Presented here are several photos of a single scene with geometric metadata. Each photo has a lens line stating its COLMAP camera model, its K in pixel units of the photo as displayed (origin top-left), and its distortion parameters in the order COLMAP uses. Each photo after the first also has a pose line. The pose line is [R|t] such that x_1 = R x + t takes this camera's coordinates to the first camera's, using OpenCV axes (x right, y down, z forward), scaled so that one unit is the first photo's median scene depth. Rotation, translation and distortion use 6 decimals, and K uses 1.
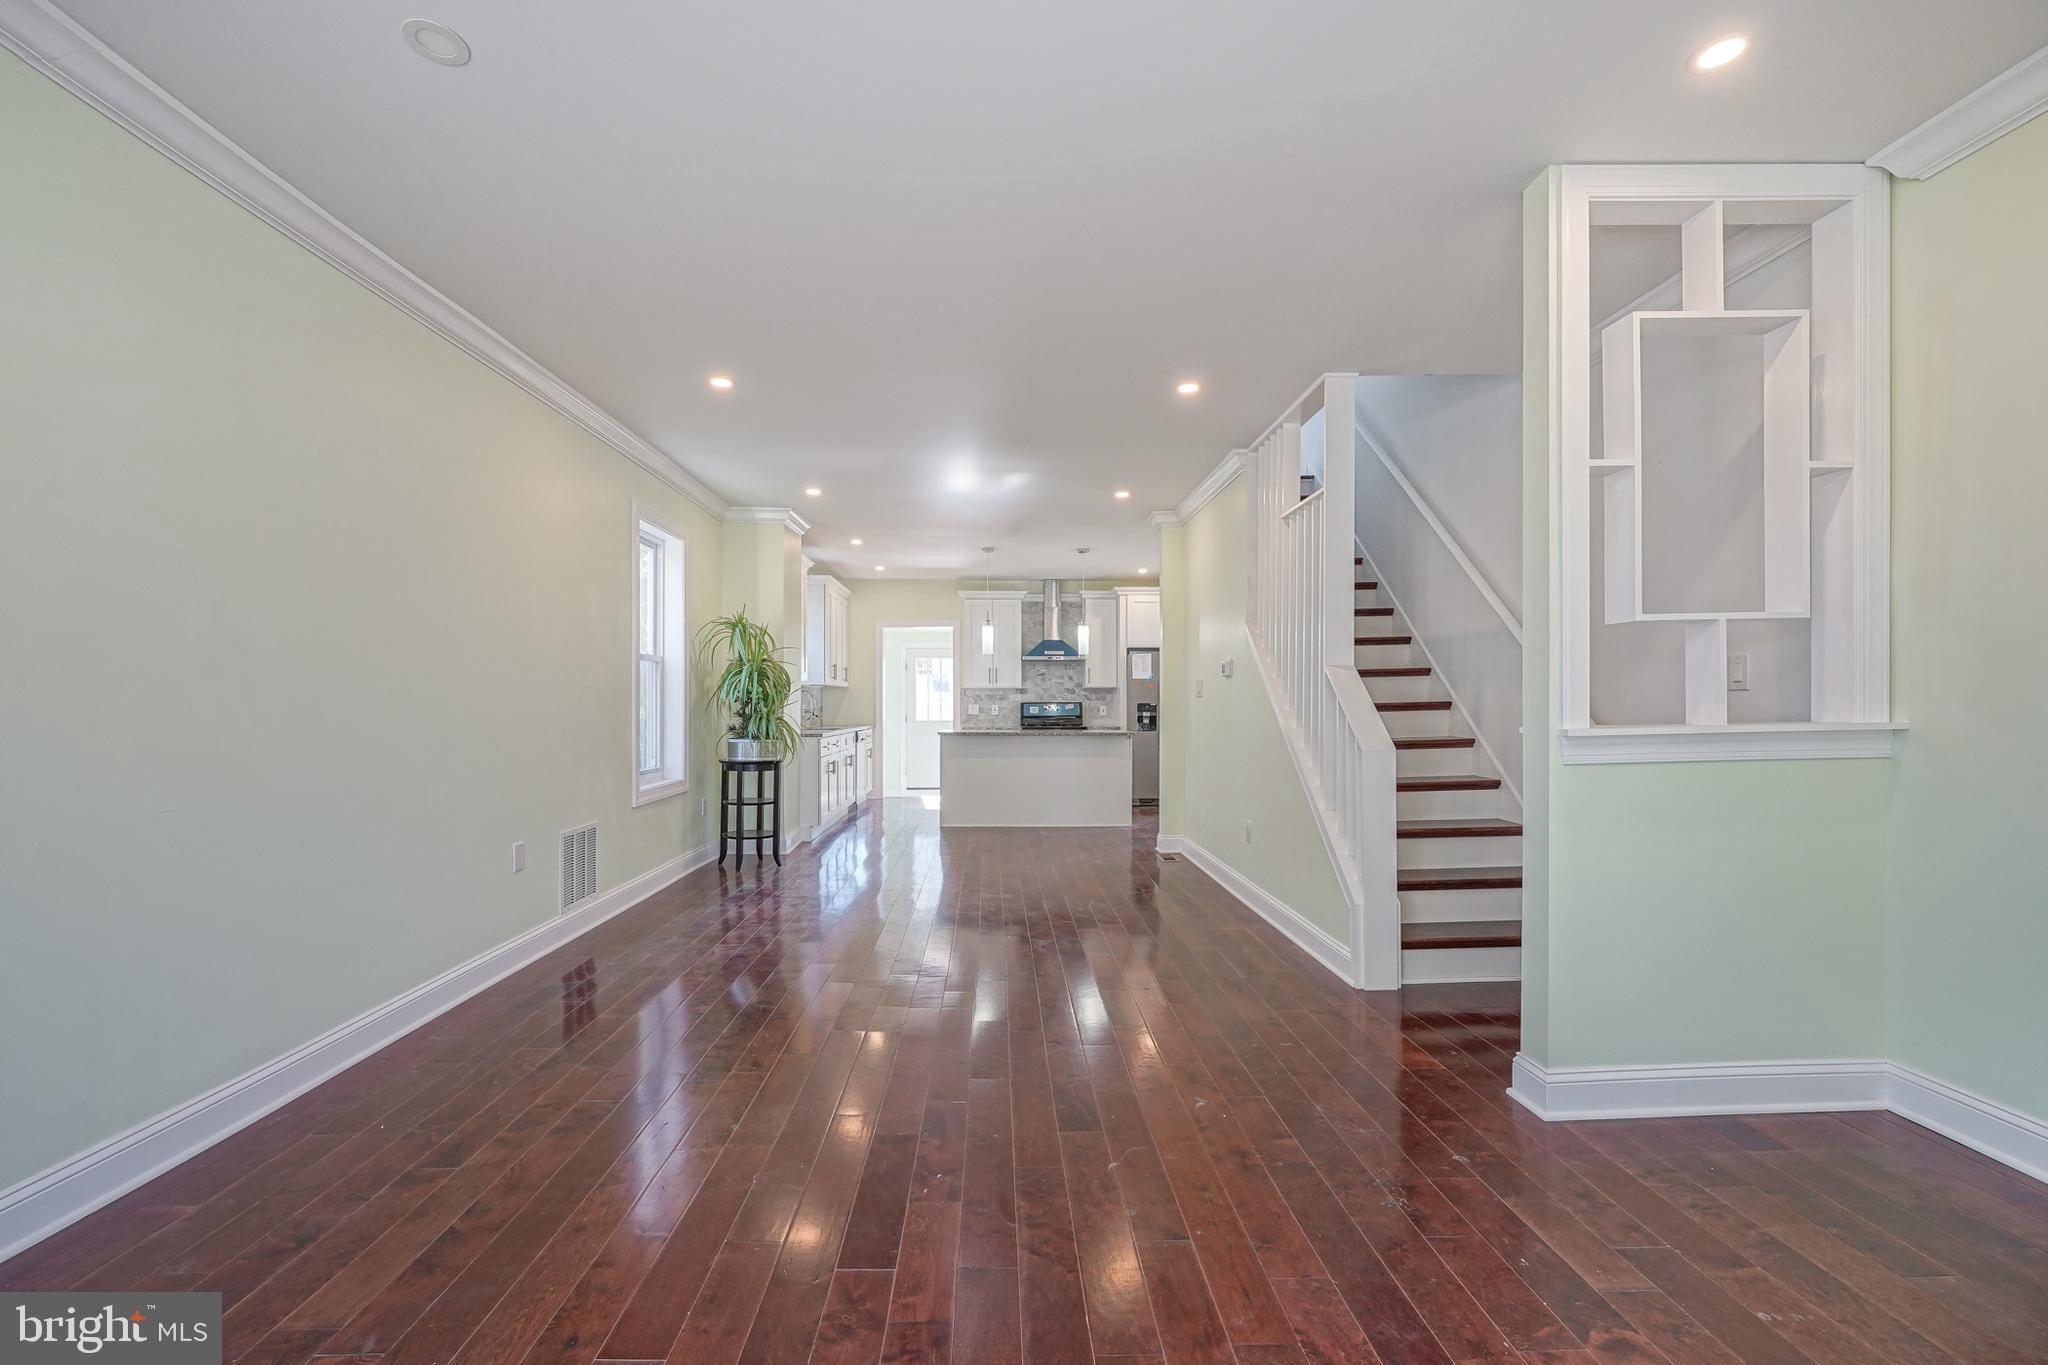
lens RADIAL K [[839.2, 0, 1019.0], [0, 839.2, 711.3], [0, 0, 1]] dist [-0.005670, 0.002299]
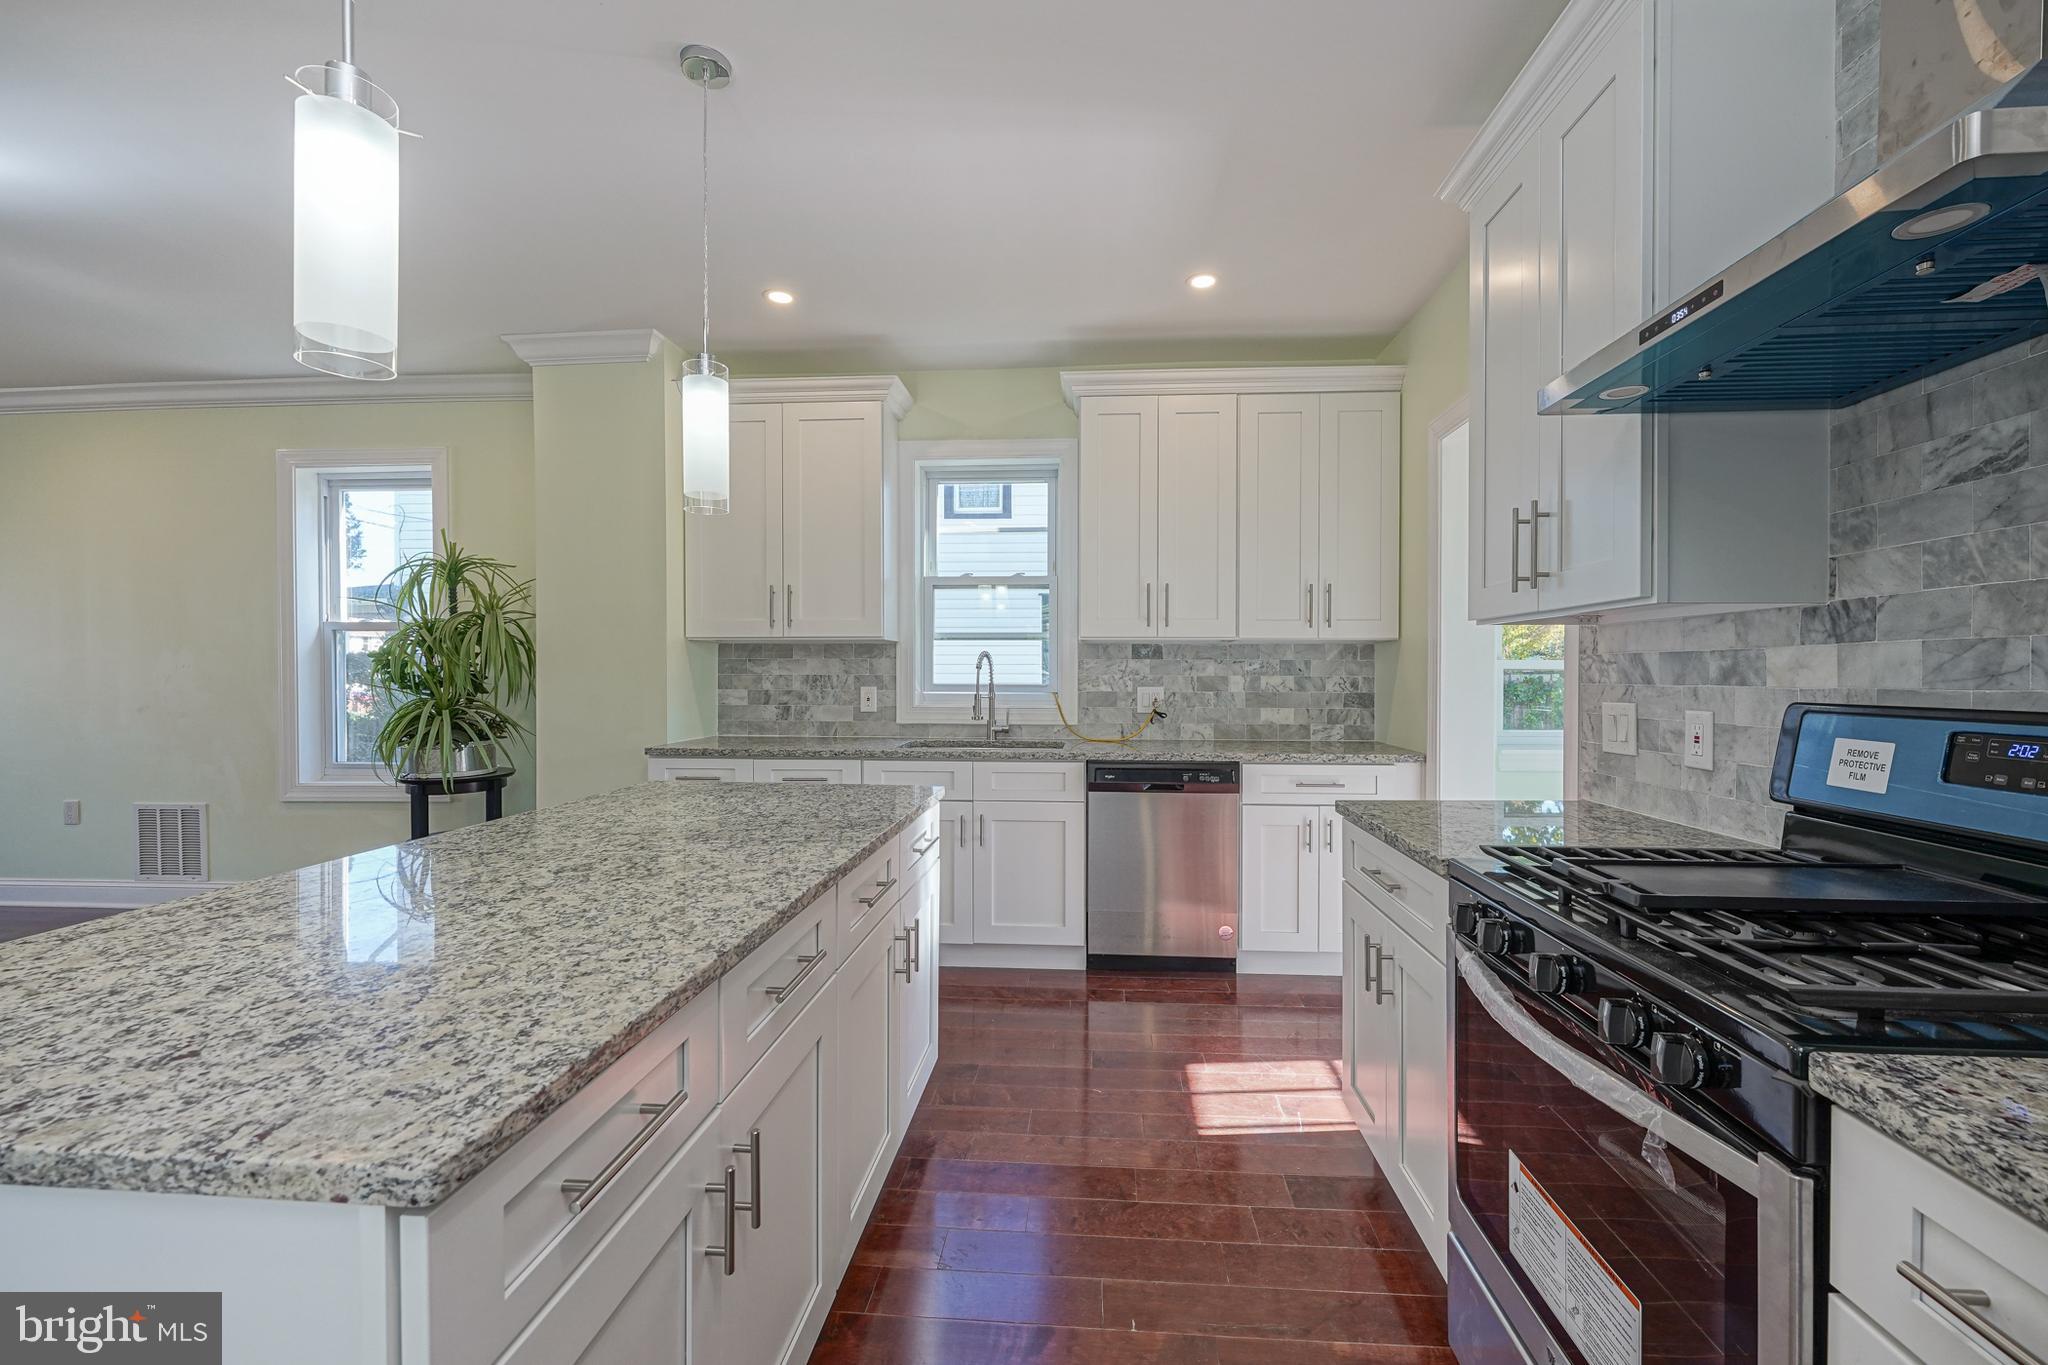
lens RADIAL K [[839.2, 0, 1029.2], [0, 839.2, 673.0], [0, 0, 1]] dist [-0.005670, 0.002299]
pose [[-0.104145, 0.004545, -0.994552, 0.242079], [-0.009167, 0.999943, 0.005529, -0.023307], [0.994520, 0.009693, -0.104098, 1.377429]]
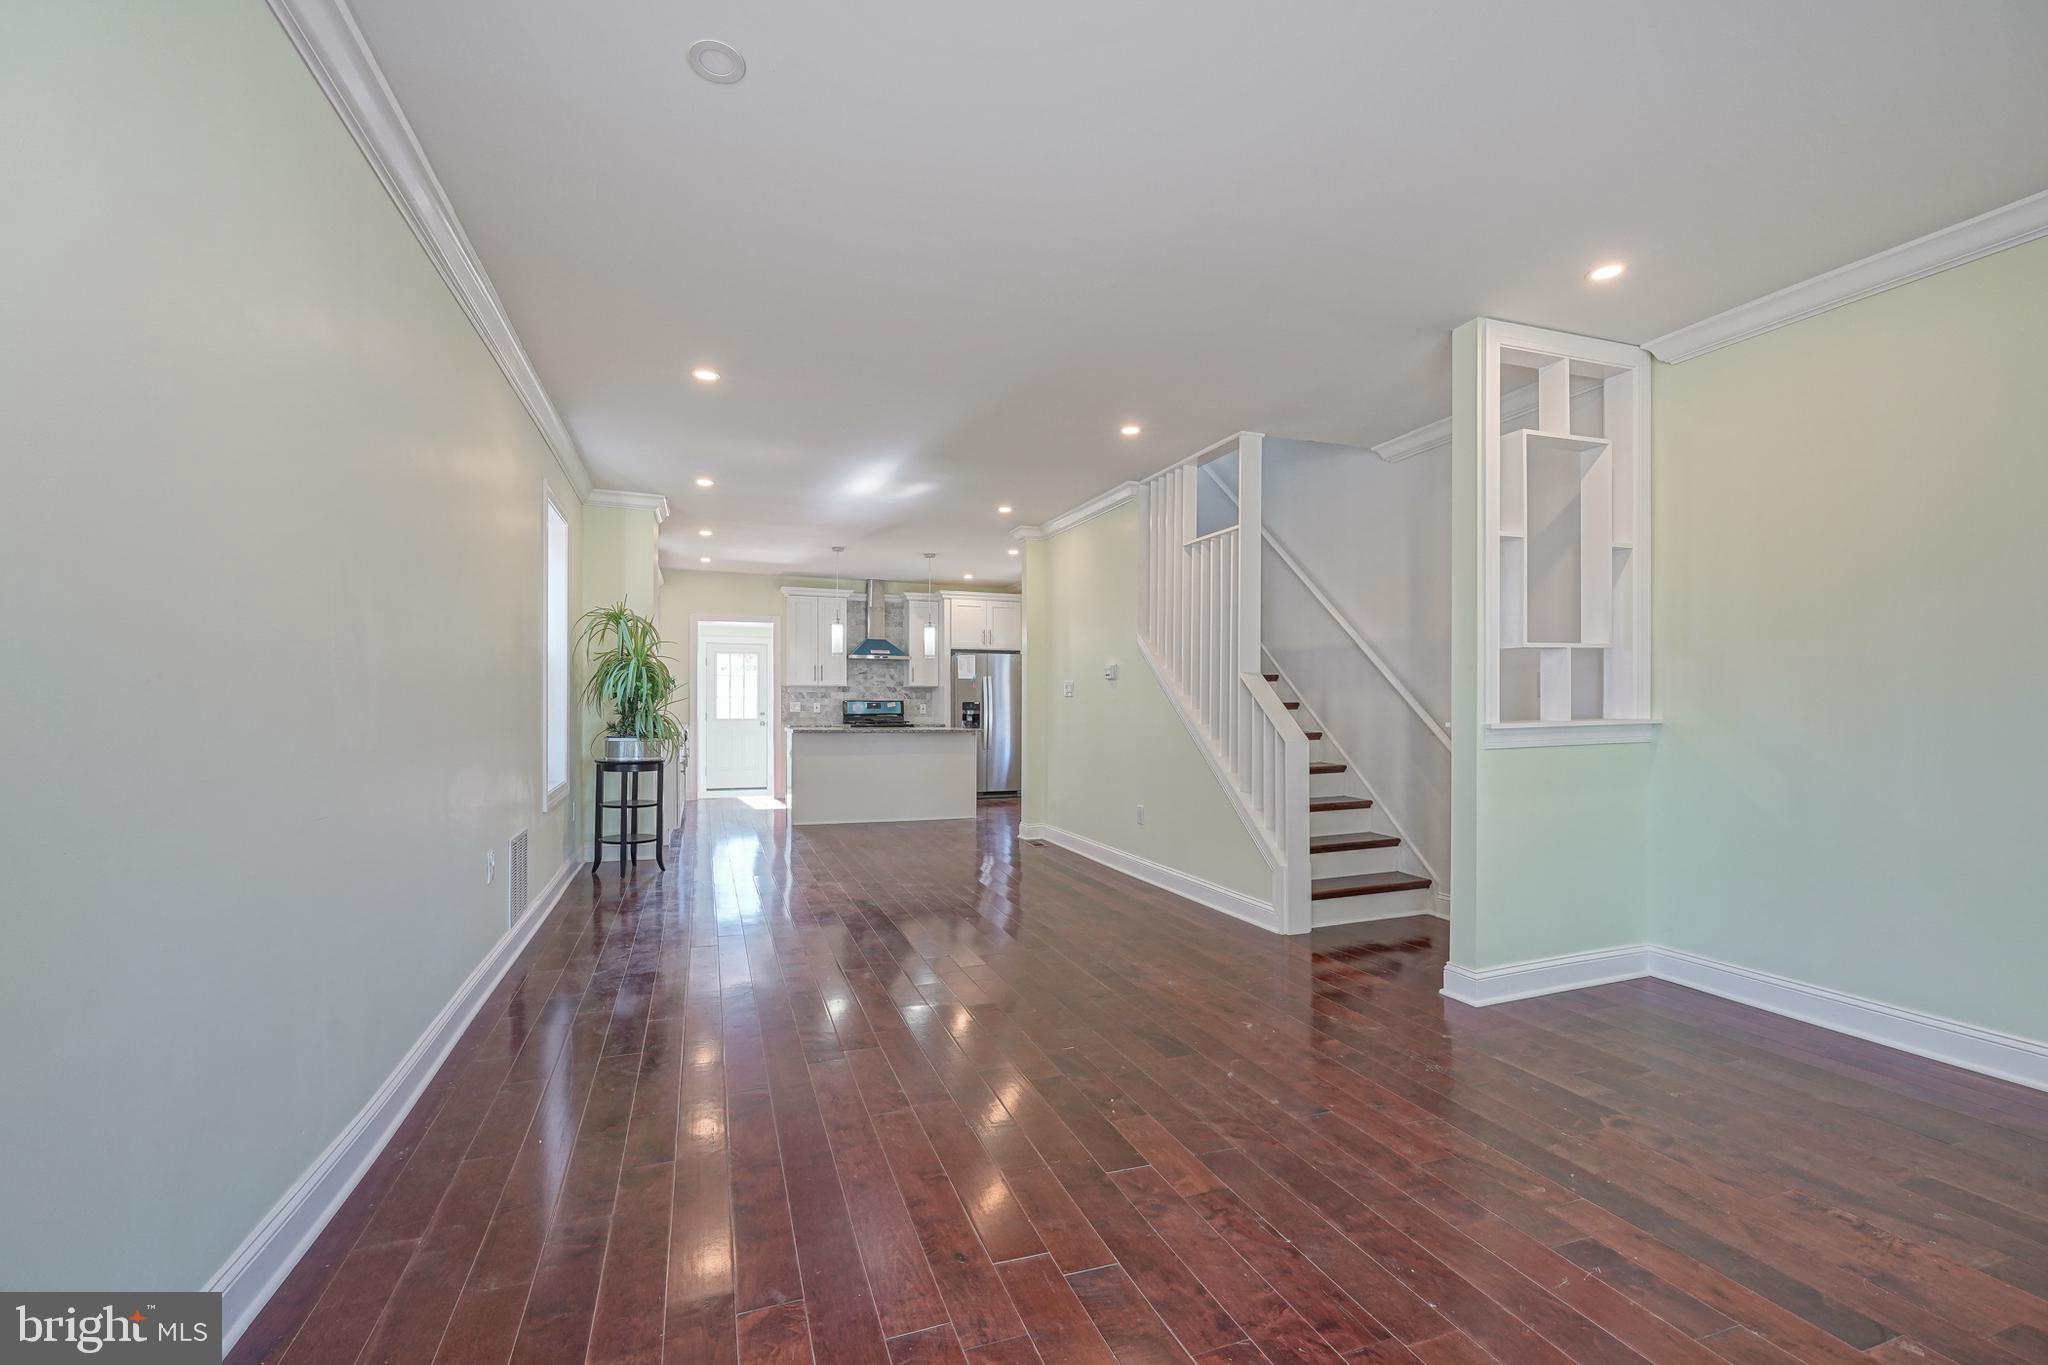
lens RADIAL K [[839.2, 0, 1004.6], [0, 839.2, 709.7], [0, 0, 1]] dist [-0.005670, 0.002299]
pose [[0.950731, 0.002829, 0.310004, -0.195669], [-0.002958, 0.999996, -0.000056, 0.000084], [-0.310003, -0.000863, 0.950735, -0.026688]]
